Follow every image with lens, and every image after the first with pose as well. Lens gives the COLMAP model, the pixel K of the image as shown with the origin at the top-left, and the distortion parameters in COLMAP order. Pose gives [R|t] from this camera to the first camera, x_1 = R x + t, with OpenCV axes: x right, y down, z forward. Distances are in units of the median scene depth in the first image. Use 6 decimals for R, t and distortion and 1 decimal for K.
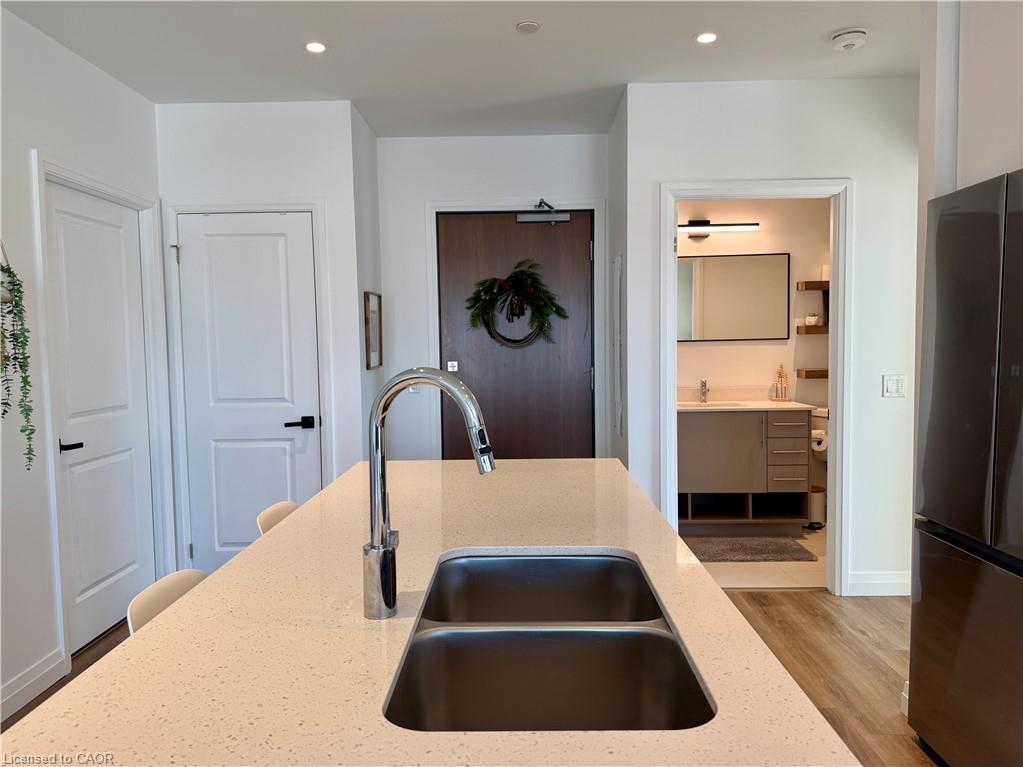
lens RADIAL K [[767.2, 0, 511.5], [0, 767.2, 383.5], [0, 0, 1]] dist [0.060142, -0.000762]
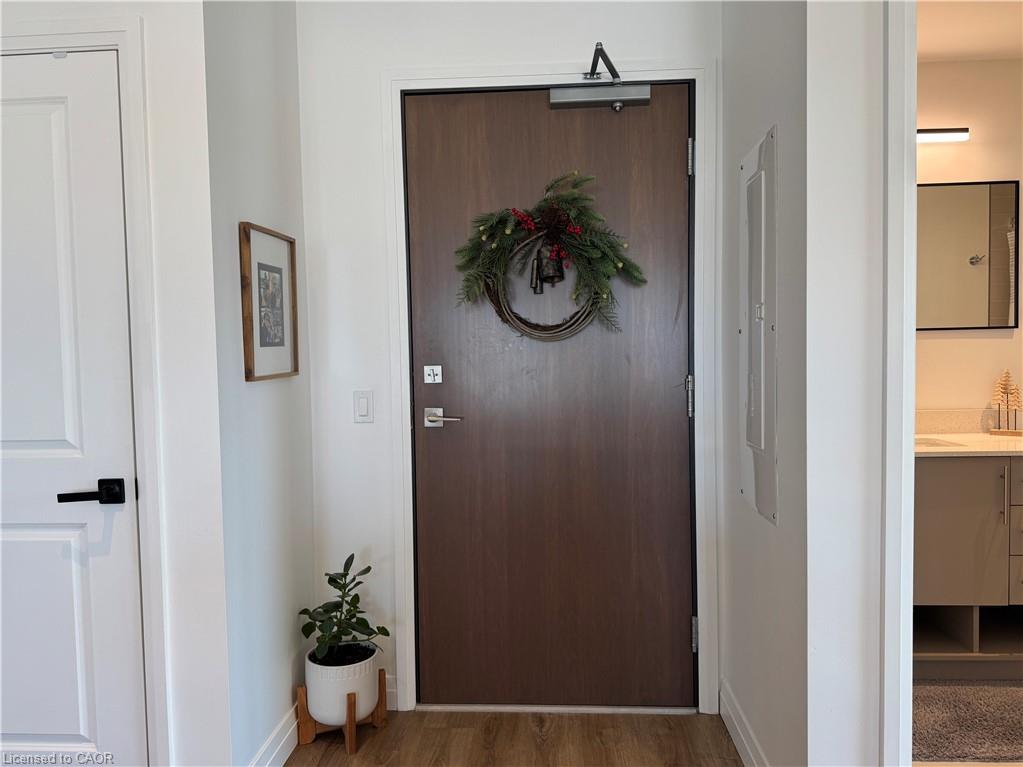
lens RADIAL K [[767.2, 0, 511.5], [0, 767.2, 383.5], [0, 0, 1]] dist [0.060142, -0.000762]
pose [[0.998947, 0.000990, -0.045862, 0.005147], [-0.001438, 0.999952, -0.009723, -0.010648], [0.045850, 0.009779, 0.998900, 0.460360]]
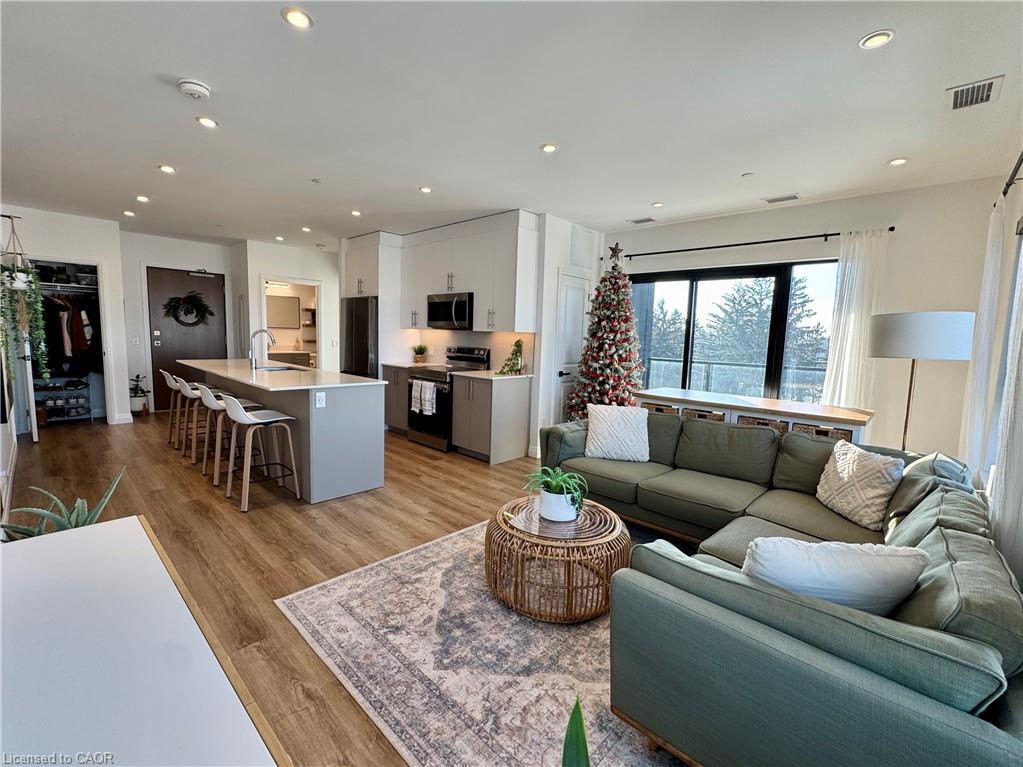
lens RADIAL K [[442.5, 0, 511.5], [0, 442.5, 383.5], [0, 0, 1]] dist [0.000238, -0.000005]
pose [[0.675806, -0.043927, 0.735769, -0.355476], [0.001530, 0.998304, 0.058195, 0.055738], [-0.737078, -0.038203, 0.674727, -0.743059]]
